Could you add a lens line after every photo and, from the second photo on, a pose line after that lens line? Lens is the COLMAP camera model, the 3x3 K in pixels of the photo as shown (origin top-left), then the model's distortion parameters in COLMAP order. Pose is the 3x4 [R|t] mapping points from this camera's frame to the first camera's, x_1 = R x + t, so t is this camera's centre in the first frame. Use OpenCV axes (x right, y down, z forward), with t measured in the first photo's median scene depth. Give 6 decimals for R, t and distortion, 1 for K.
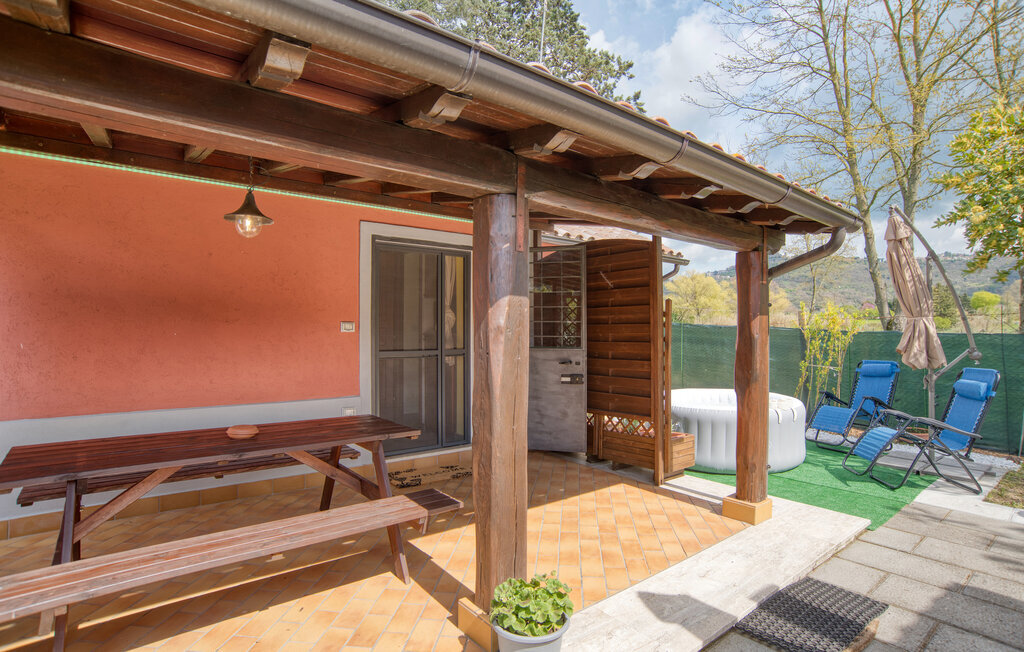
lens RADIAL K [[517.9, 0, 512.0], [0, 517.9, 326.0], [0, 0, 1]] dist [-0.093625, 0.033127]
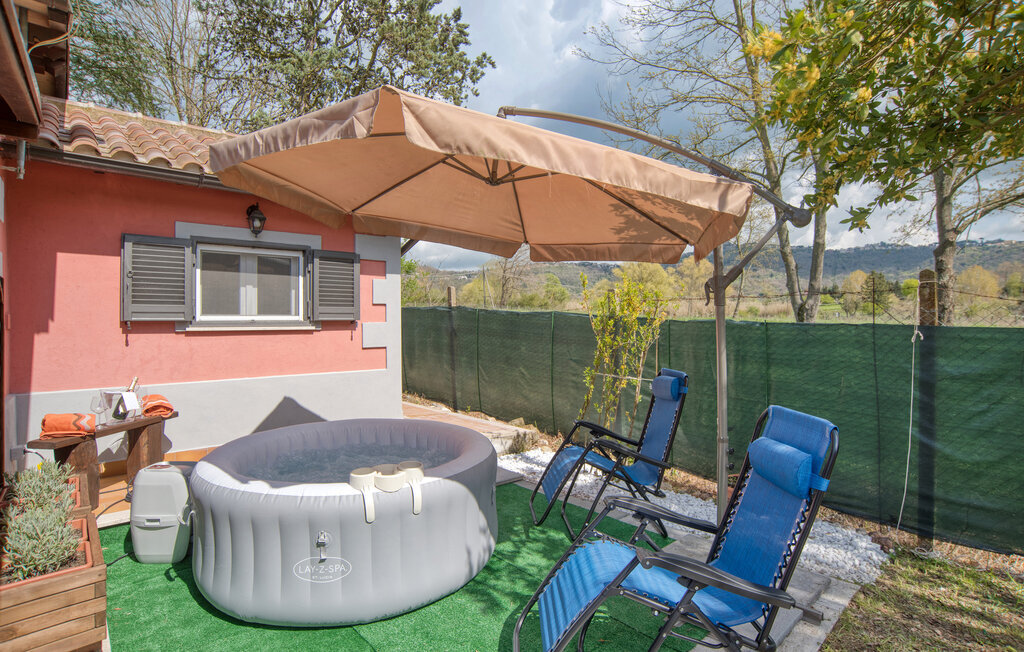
lens RADIAL K [[517.9, 0, 512.0], [0, 517.9, 326.0], [0, 0, 1]] dist [-0.093625, 0.033127]
pose [[0.996202, -0.006657, 0.086819, 0.193701], [0.004408, 0.999650, 0.026071, -0.000144], [-0.086962, -0.025589, 0.995883, 0.163068]]
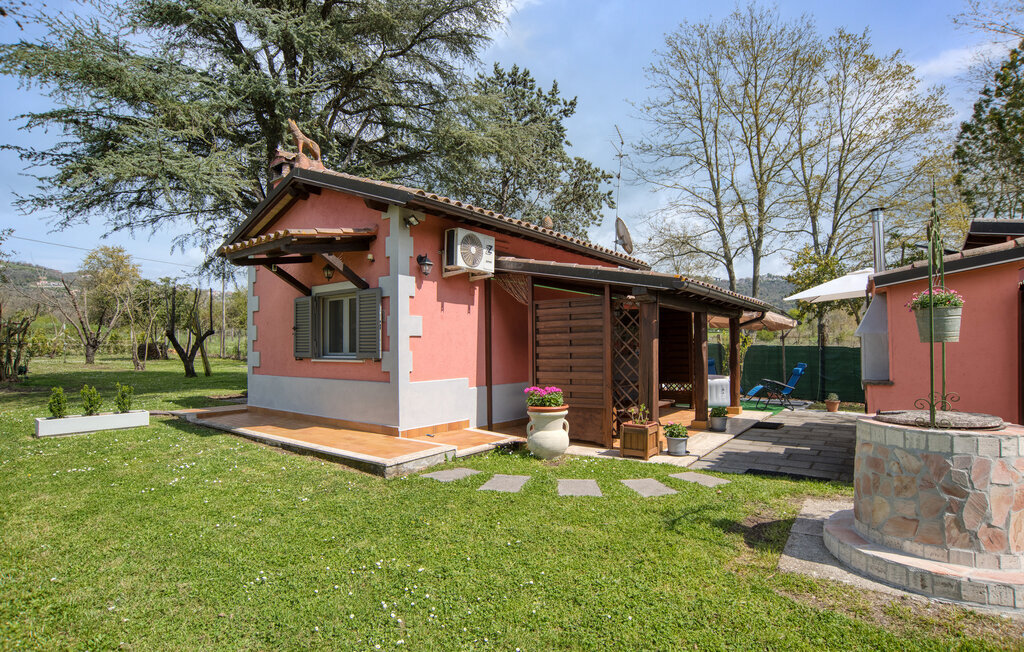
lens RADIAL K [[517.9, 0, 512.0], [0, 517.9, 326.0], [0, 0, 1]] dist [-0.093625, 0.033127]
pose [[0.966713, 0.004073, 0.255832, -0.317233], [0.000973, 0.999808, -0.019593, -0.011272], [-0.255862, 0.019190, 0.966523, -0.311336]]
